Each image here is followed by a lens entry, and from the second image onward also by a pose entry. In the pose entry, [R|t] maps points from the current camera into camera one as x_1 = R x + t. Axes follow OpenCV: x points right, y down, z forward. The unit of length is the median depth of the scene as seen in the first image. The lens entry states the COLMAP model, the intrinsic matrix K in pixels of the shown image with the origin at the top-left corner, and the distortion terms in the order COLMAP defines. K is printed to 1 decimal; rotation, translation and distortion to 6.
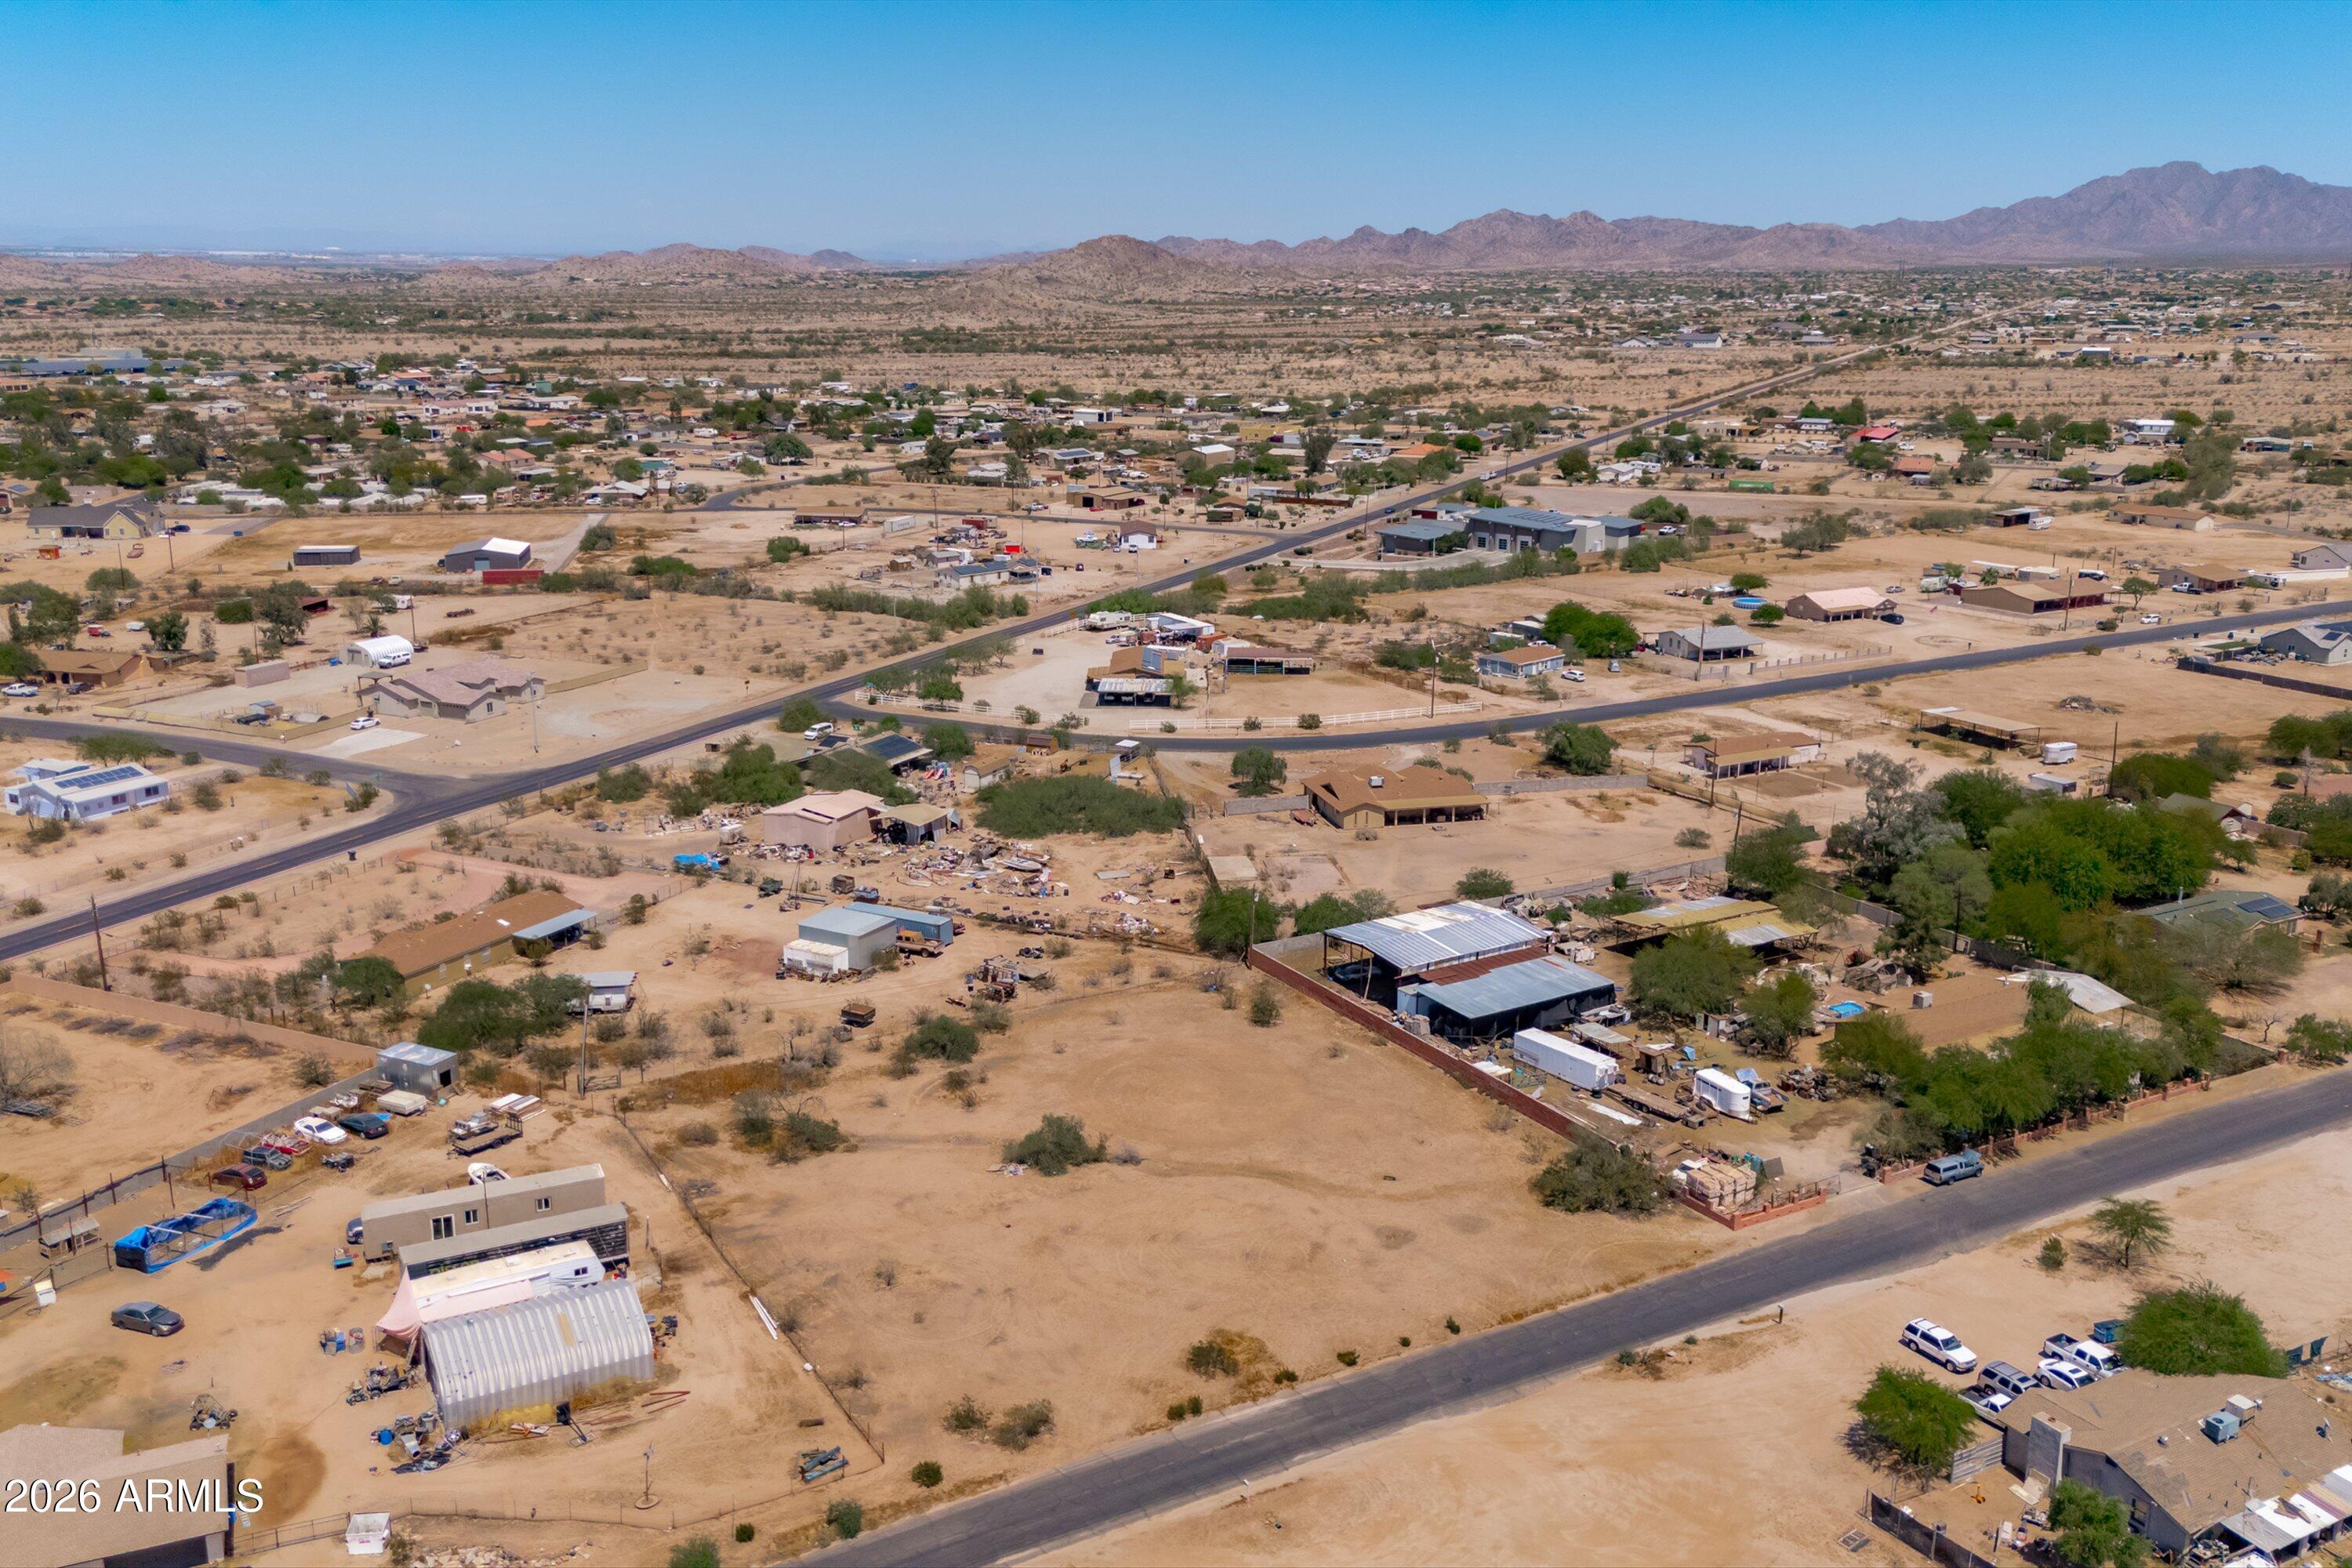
lens RADIAL K [[2035.4, 0, 1176.0], [0, 2035.4, 784.0], [0, 0, 1]] dist [0.125334, -0.140029]
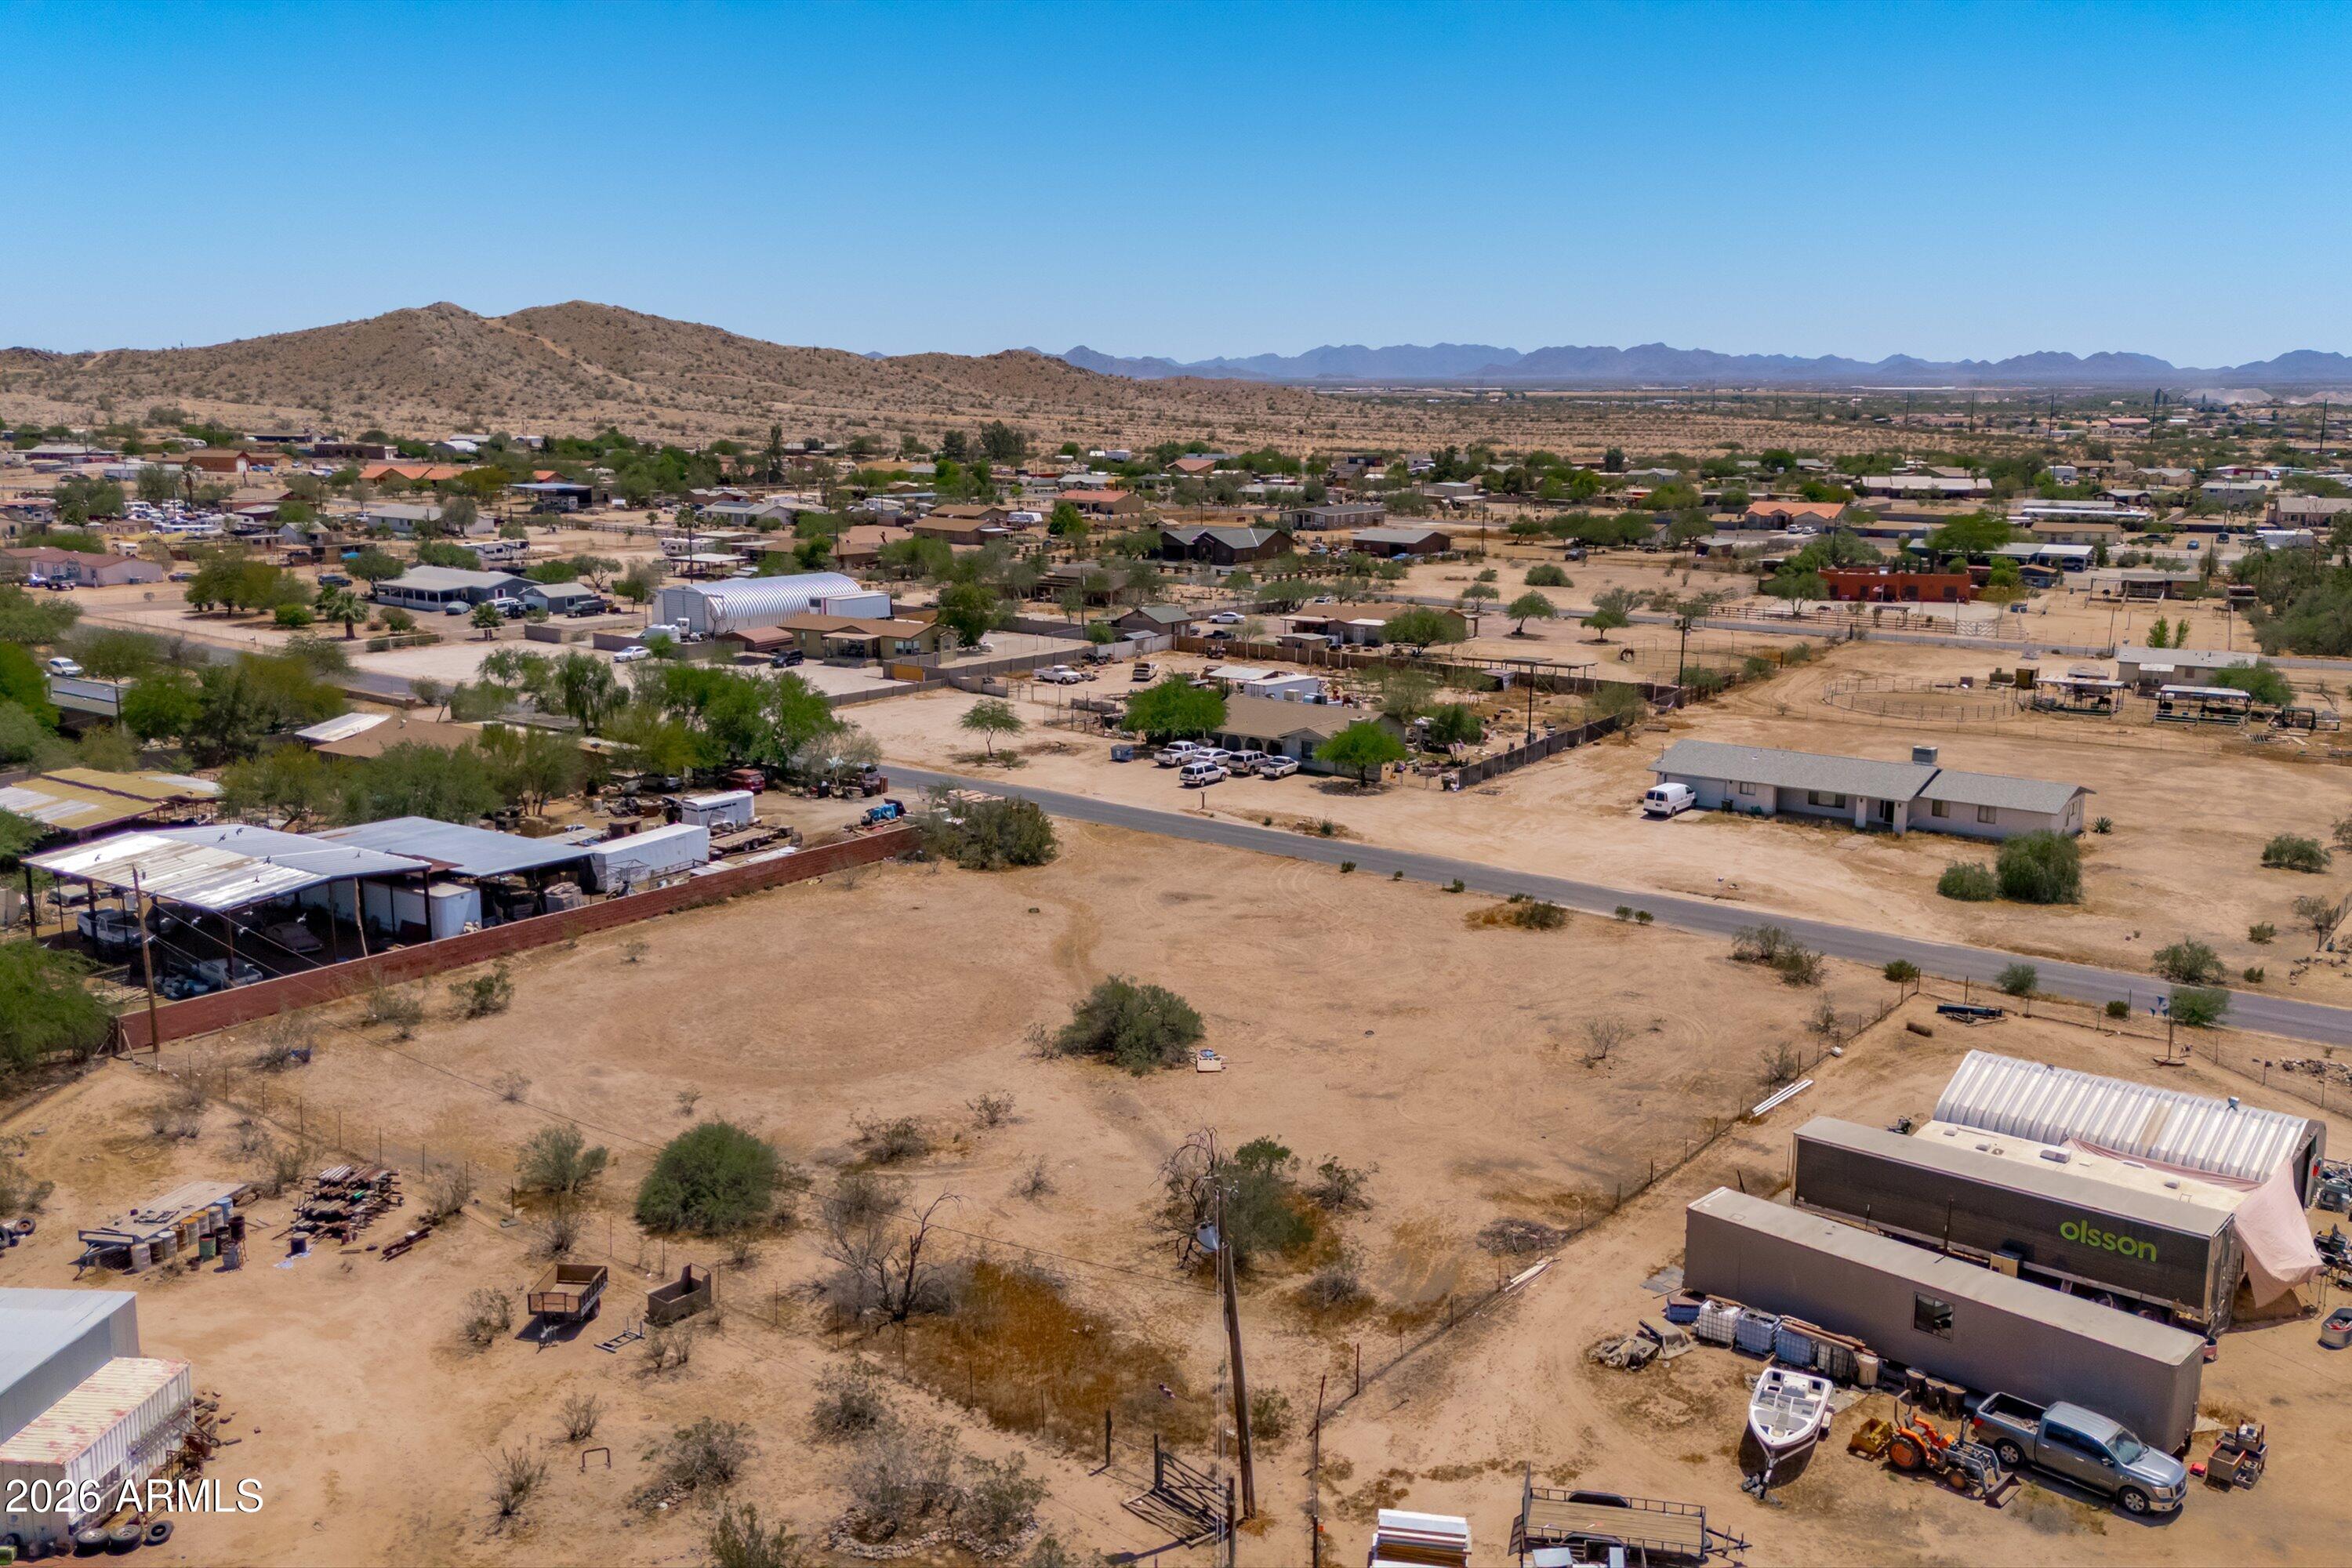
lens RADIAL K [[2035.4, 0, 1176.0], [0, 2035.4, 784.0], [0, 0, 1]] dist [0.125334, -0.140029]
pose [[-0.388401, -0.185945, 0.902535, -0.526955], [0.220442, 0.932242, 0.286932, -0.059240], [-0.894735, 0.310401, -0.321094, 0.997417]]
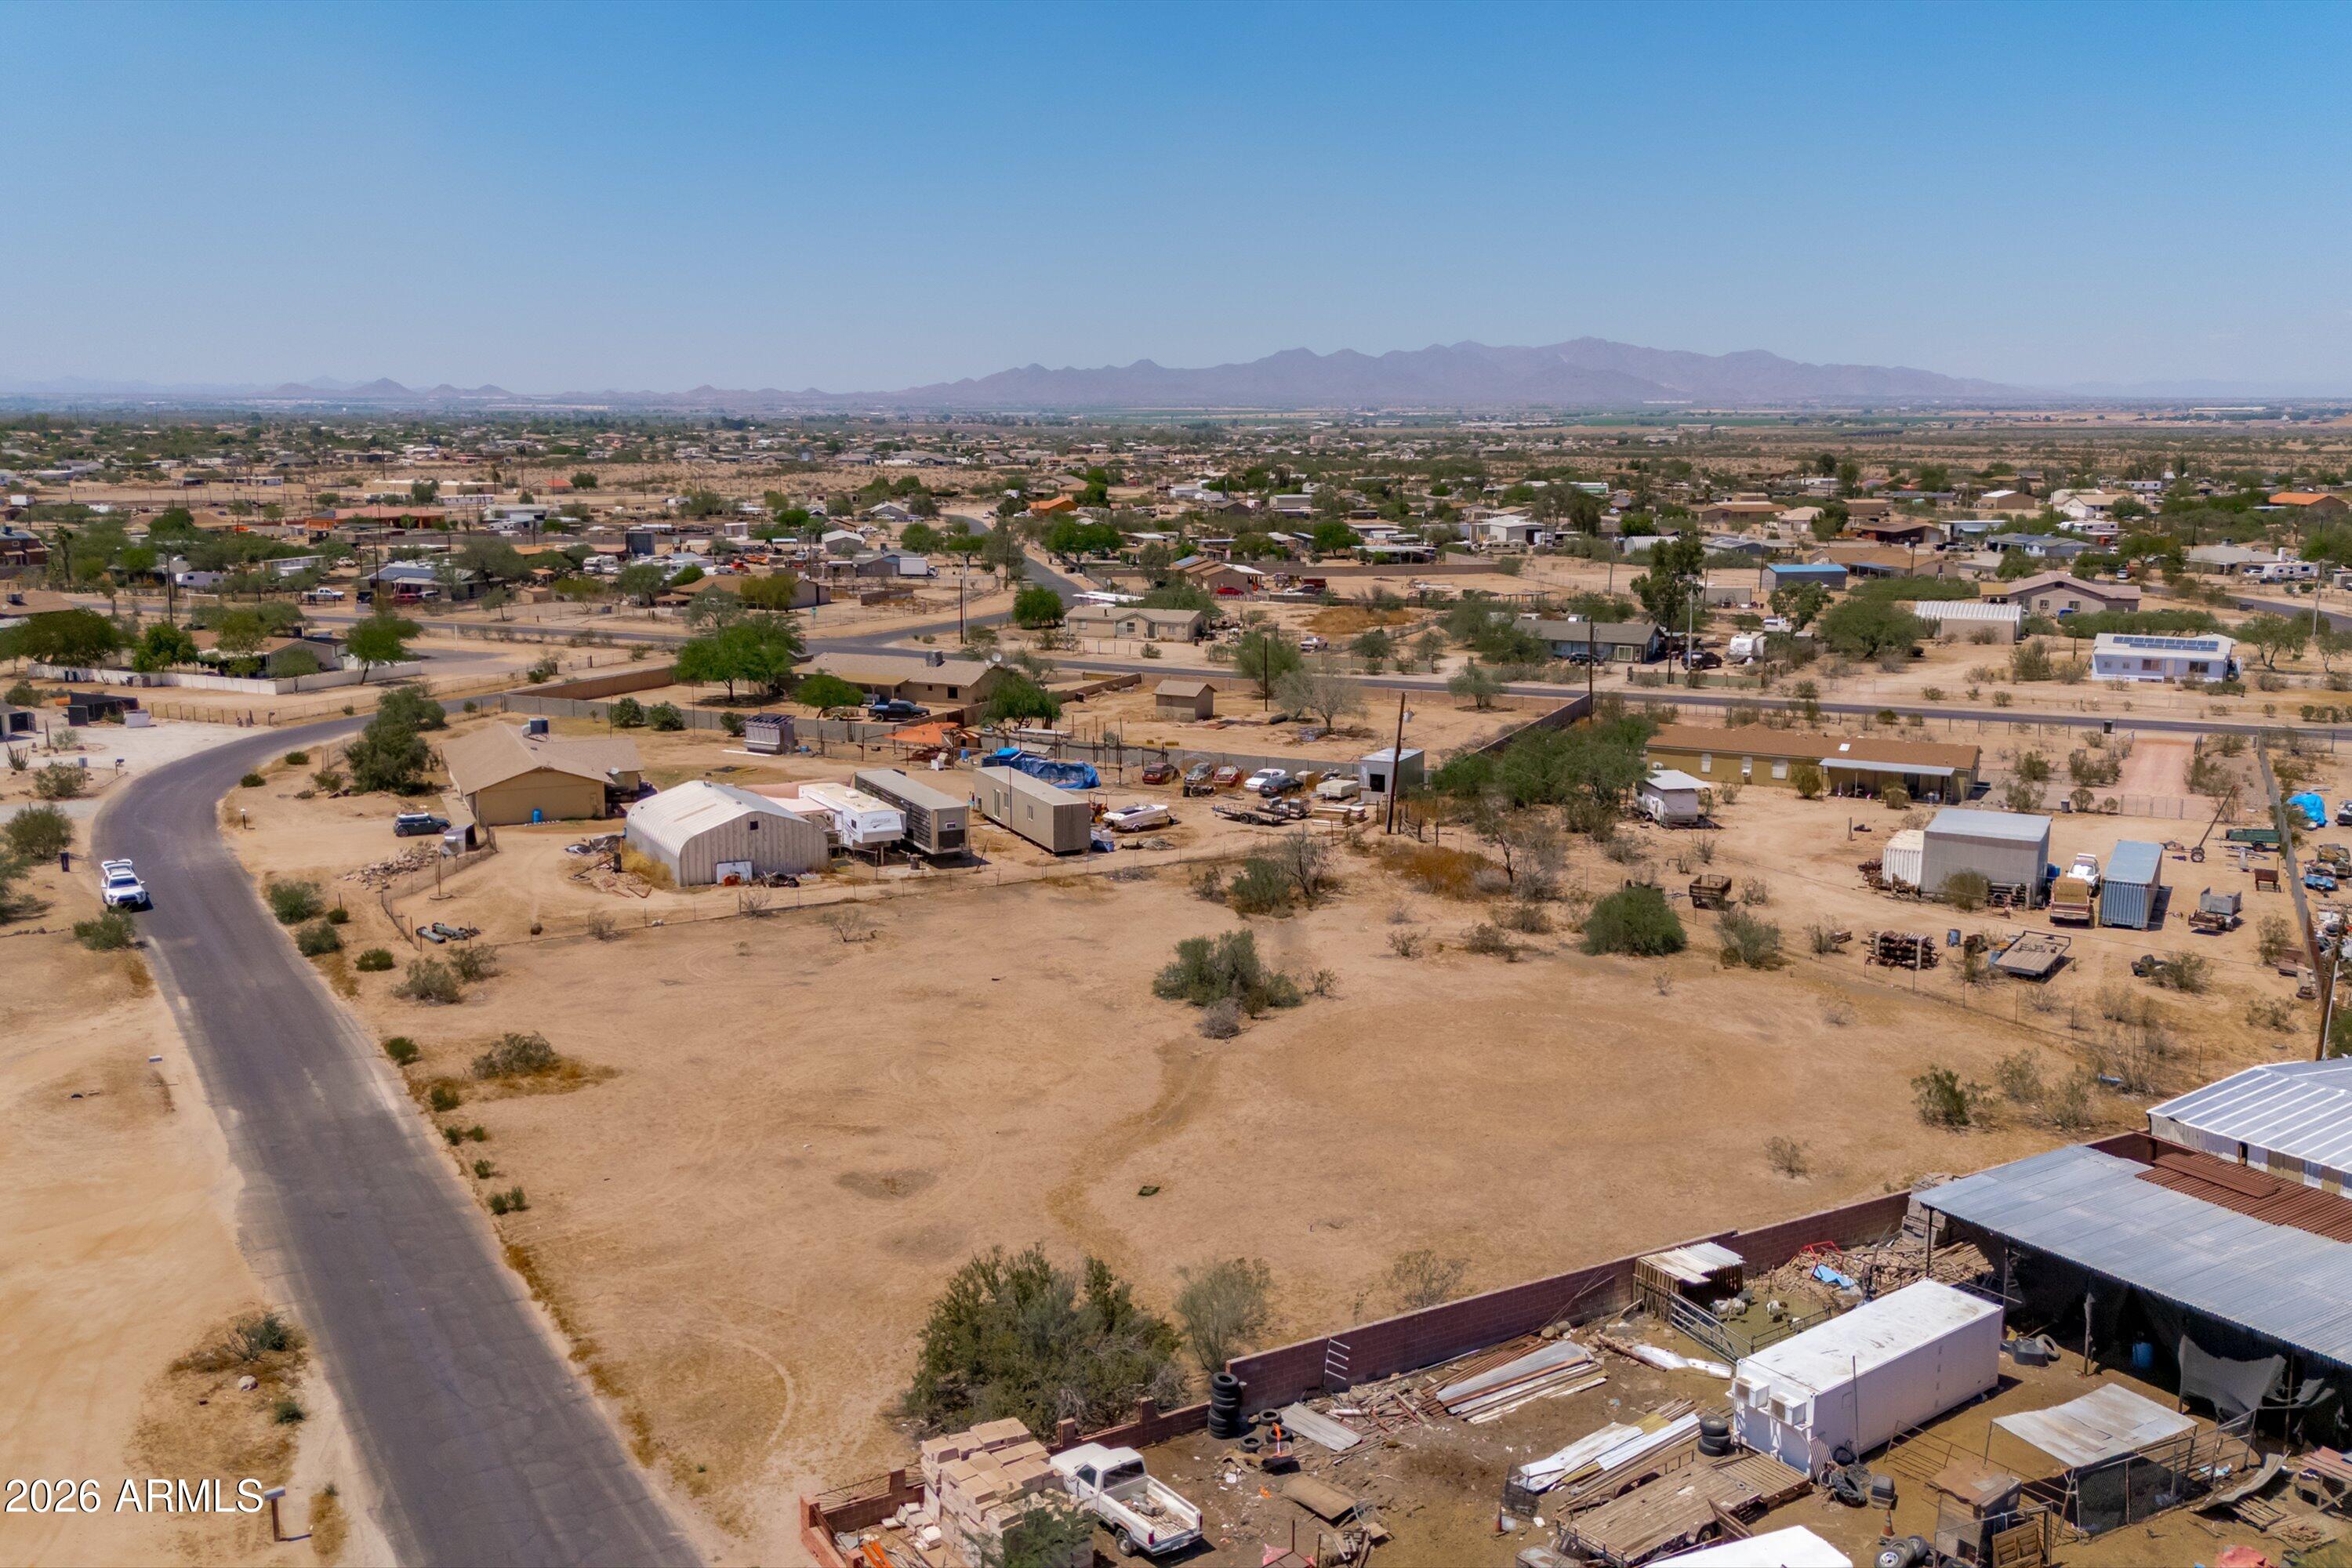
lens RADIAL K [[2035.4, 0, 1176.0], [0, 2035.4, 784.0], [0, 0, 1]] dist [0.125334, -0.140029]
pose [[0.005280, 0.175369, -0.984489, 0.469888], [-0.252576, 0.952815, 0.168372, 0.015684], [0.967563, 0.247769, 0.049325, 0.802889]]
